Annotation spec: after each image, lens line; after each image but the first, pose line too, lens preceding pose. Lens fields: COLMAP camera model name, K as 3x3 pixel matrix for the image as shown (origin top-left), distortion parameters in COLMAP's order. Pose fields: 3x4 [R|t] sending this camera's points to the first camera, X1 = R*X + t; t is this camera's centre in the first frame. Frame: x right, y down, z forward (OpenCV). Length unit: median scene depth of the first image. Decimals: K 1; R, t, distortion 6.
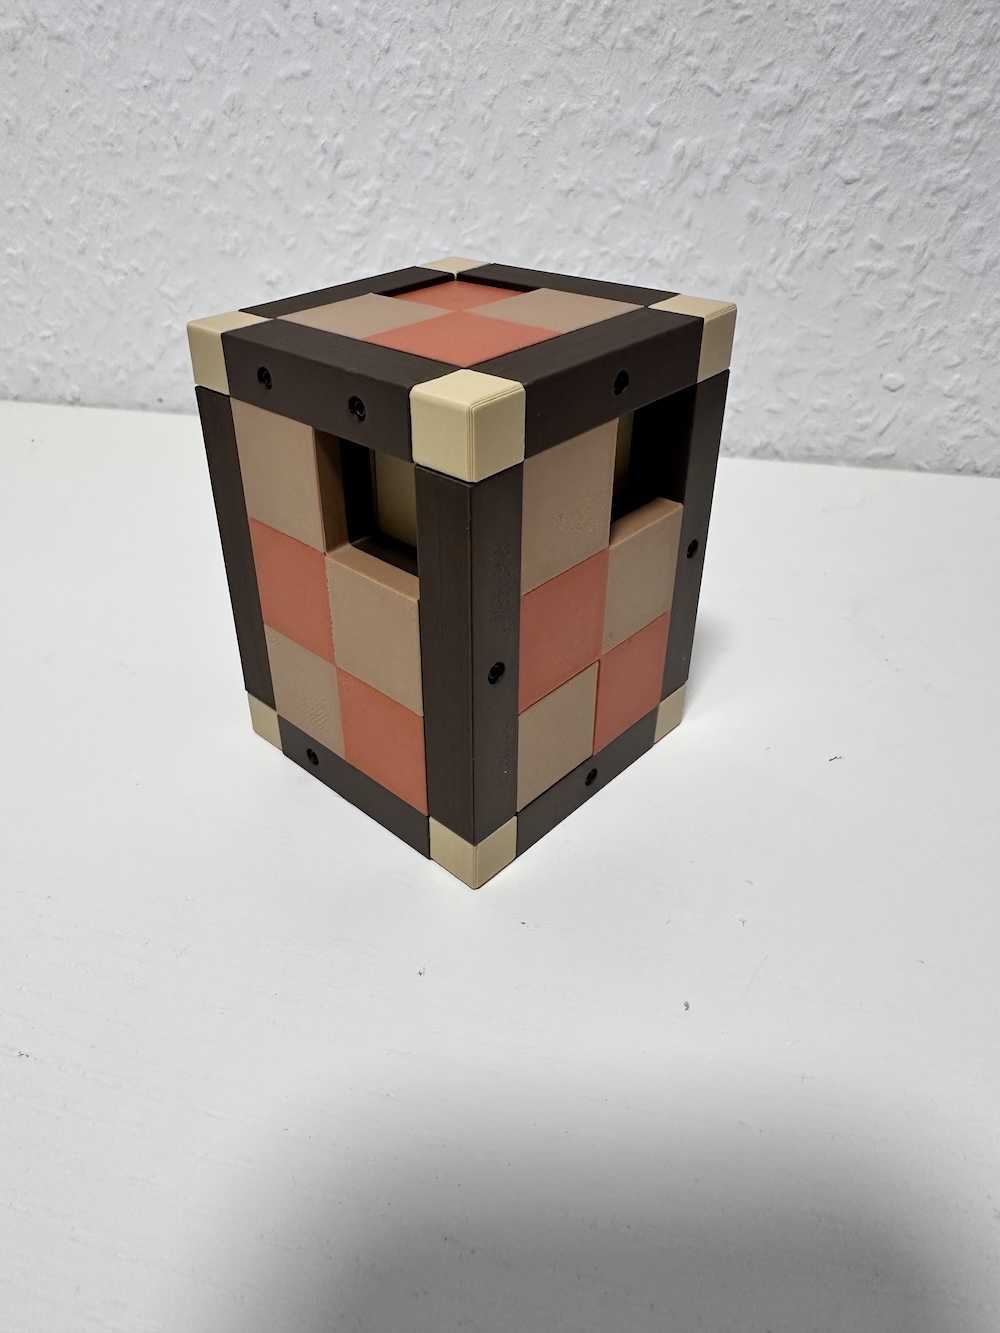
lens RADIAL K [[922.6, 0, 419.2], [0, 922.6, 620.6], [0, 0, 1]] dist [-0.030638, 0.017030]
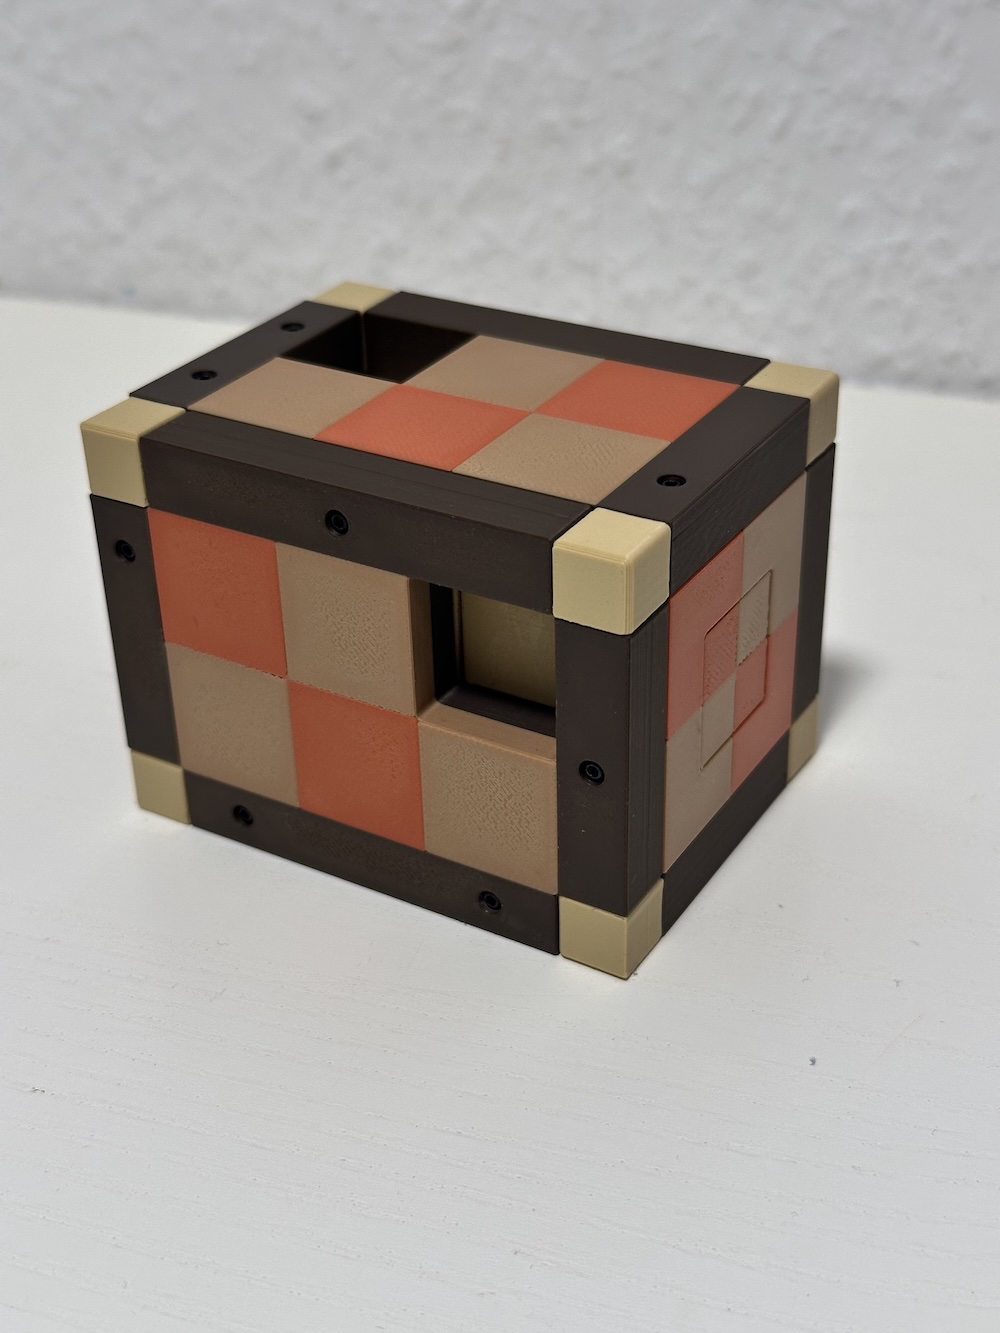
lens RADIAL K [[1887.6, 0, 499.9], [0, 1887.6, 696.0], [0, 0, 1]] dist [0.032293, 0.000000]
pose [[0.999285, 0.026655, -0.026820, 0.019644], [-0.026750, 0.999637, -0.003207, 0.046305], [0.026725, 0.003922, 0.999635, -0.372088]]
